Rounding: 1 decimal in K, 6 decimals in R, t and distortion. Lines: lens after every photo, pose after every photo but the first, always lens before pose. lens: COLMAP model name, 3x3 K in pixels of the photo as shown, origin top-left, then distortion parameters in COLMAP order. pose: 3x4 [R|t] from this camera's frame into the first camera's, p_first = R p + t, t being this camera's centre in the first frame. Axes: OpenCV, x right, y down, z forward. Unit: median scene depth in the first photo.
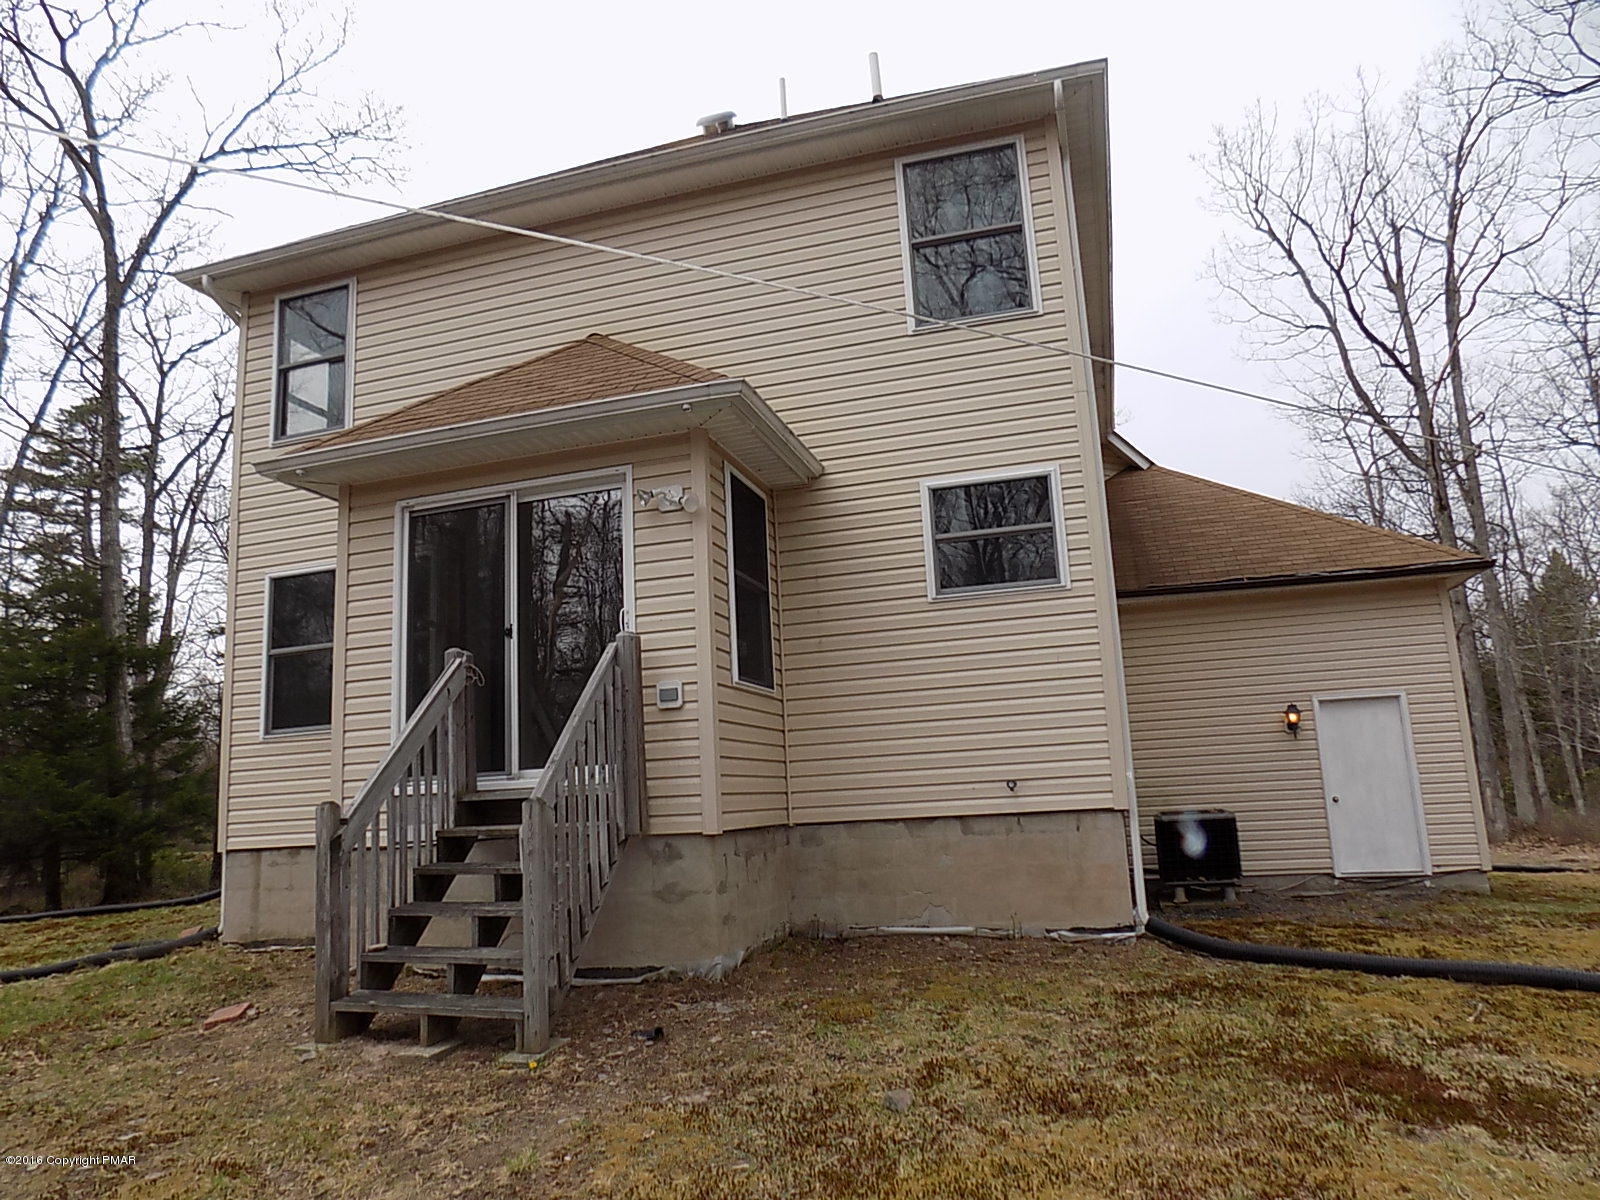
lens RADIAL K [[1074.2, 0, 800.0], [0, 1074.2, 600.0], [0, 0, 1]] dist [-0.076149, 0.065399]
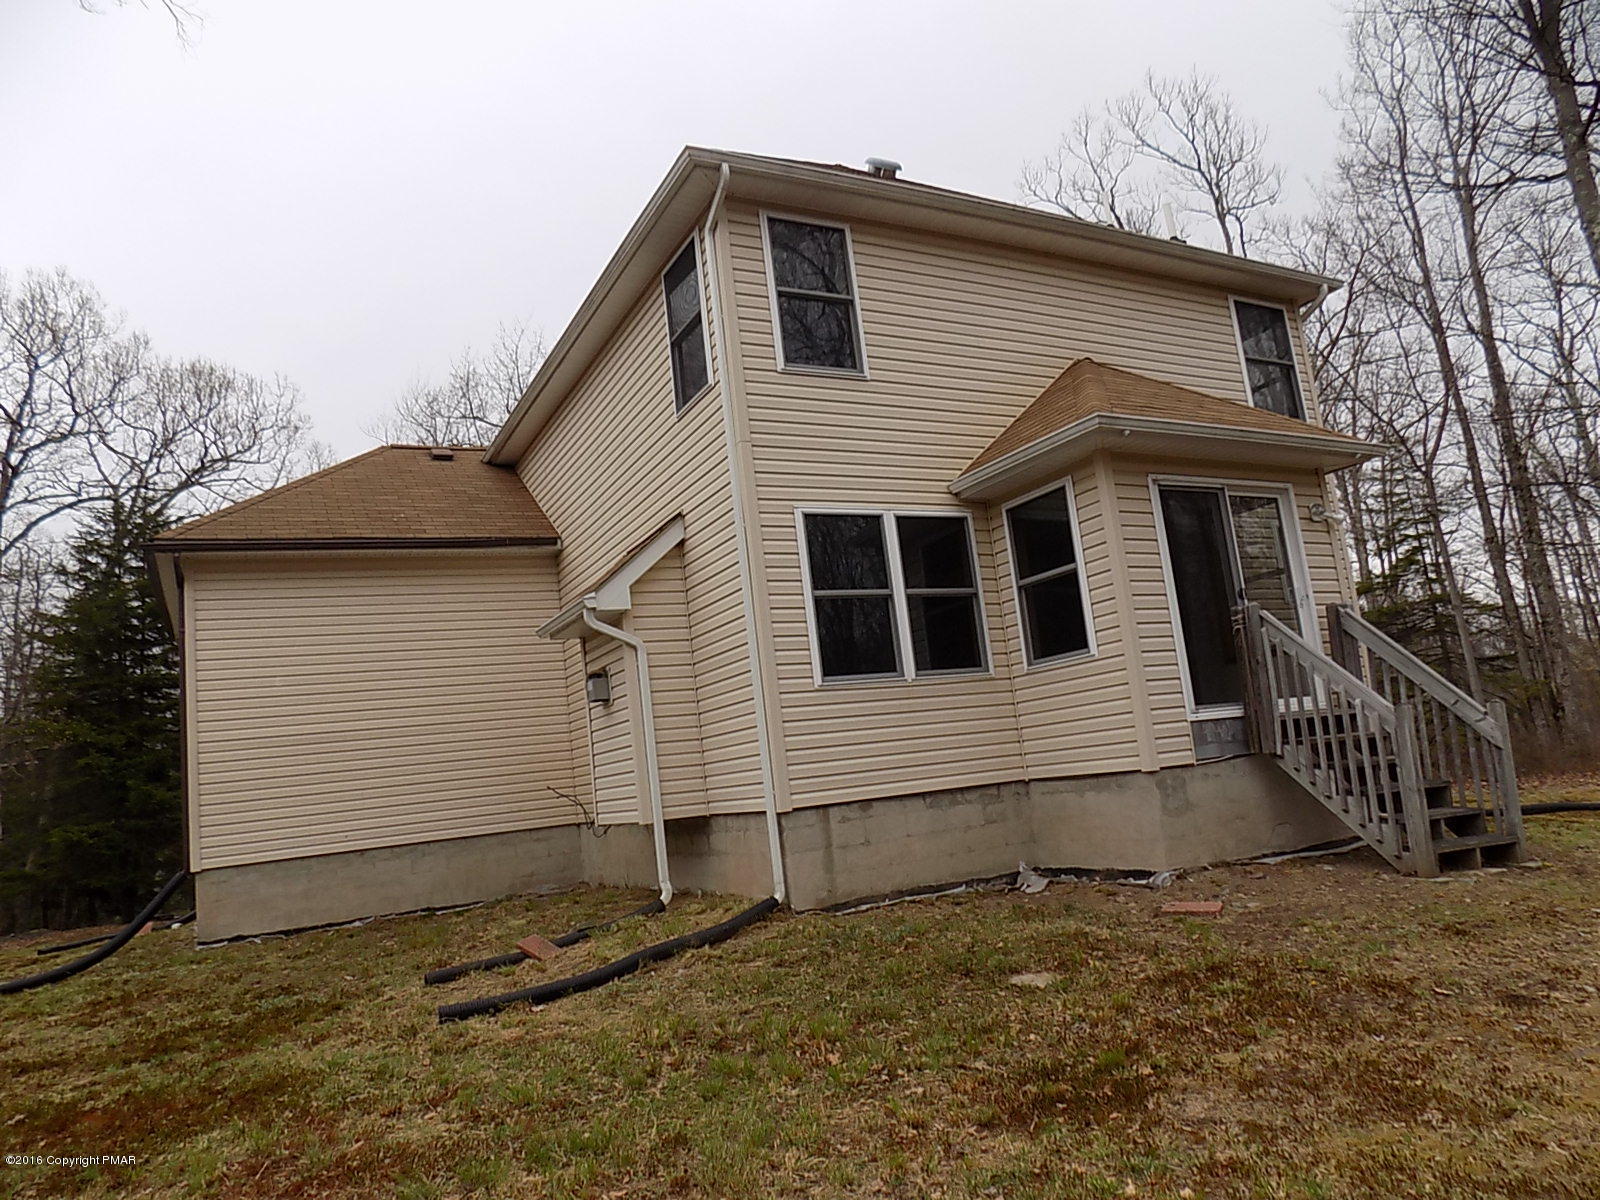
lens RADIAL K [[1074.2, 0, 800.0], [0, 1074.2, 600.0], [0, 0, 1]] dist [-0.076149, 0.065399]
pose [[0.713760, 0.097136, 0.693621, -0.618347], [-0.064243, 0.995241, -0.073266, 0.066686], [-0.697437, 0.007734, 0.716604, 0.181123]]
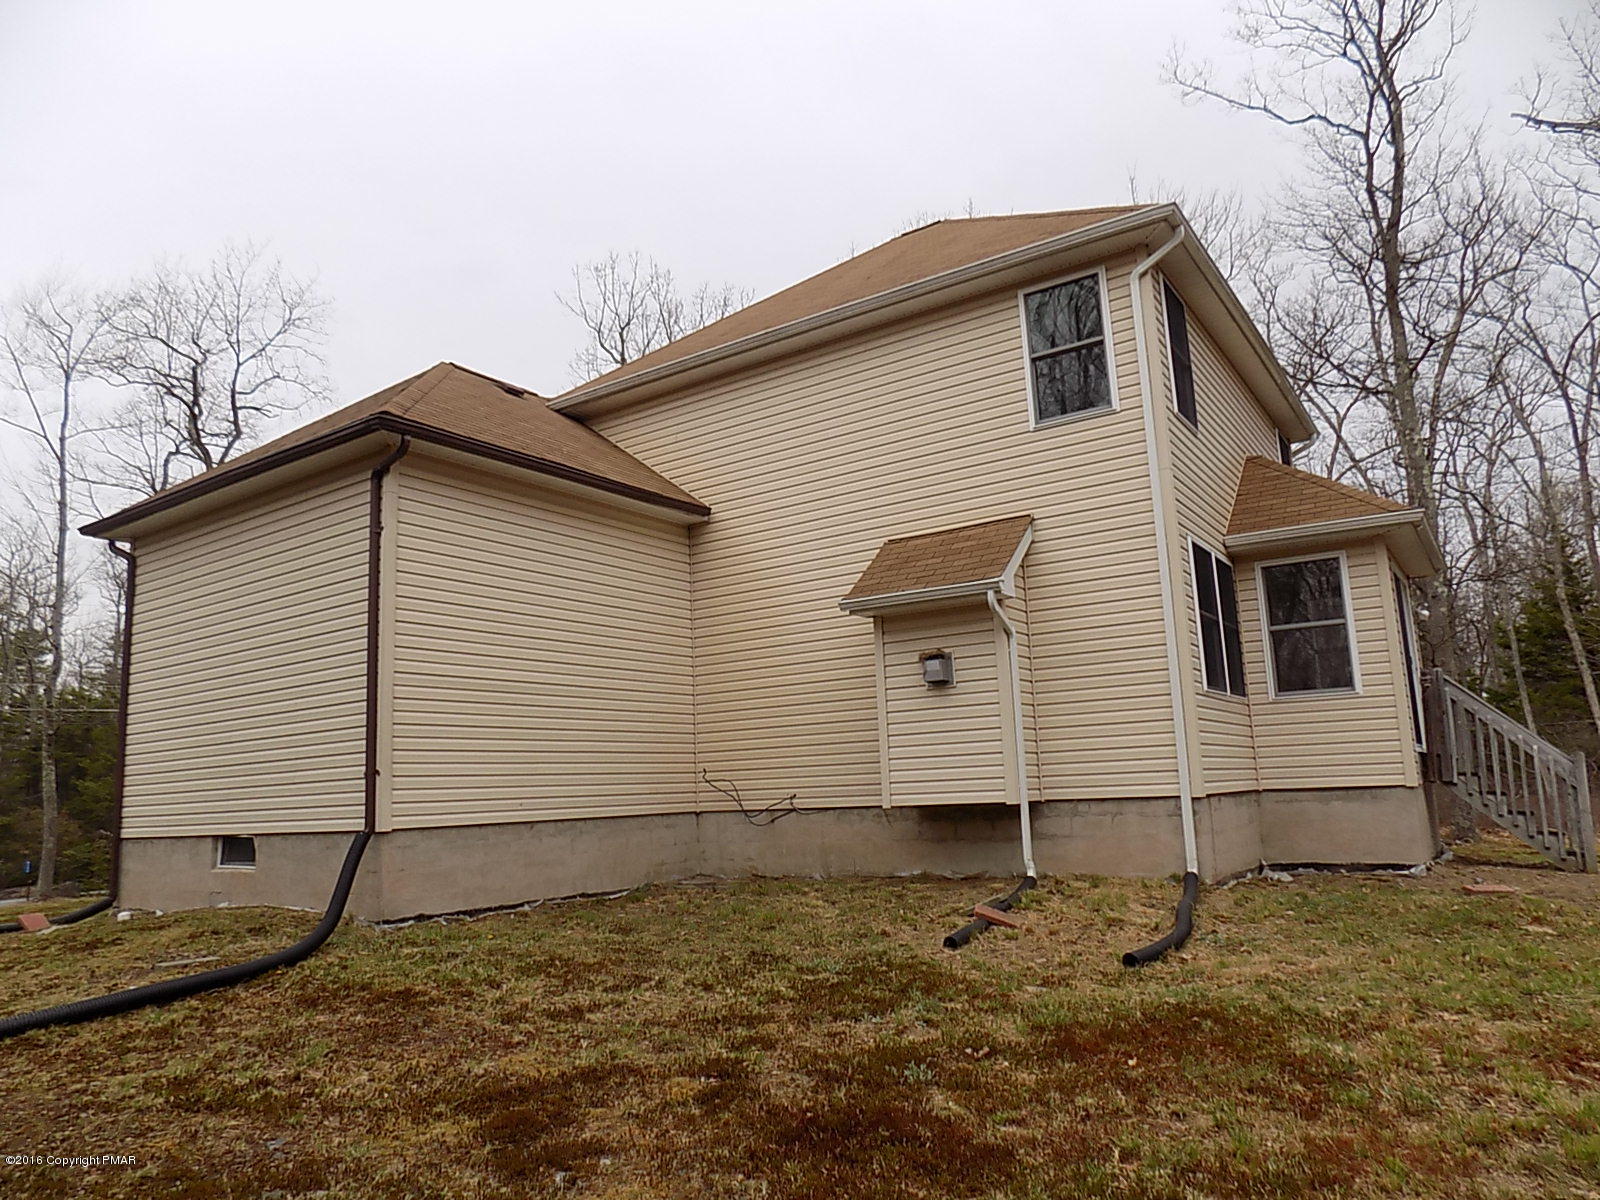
lens RADIAL K [[1074.2, 0, 800.0], [0, 1074.2, 600.0], [0, 0, 1]] dist [-0.076149, 0.065399]
pose [[0.300328, 0.219746, 0.928178, -0.864946], [-0.162131, 0.970701, -0.177353, 0.158339], [-0.939956, -0.097222, 0.327156, 0.555060]]
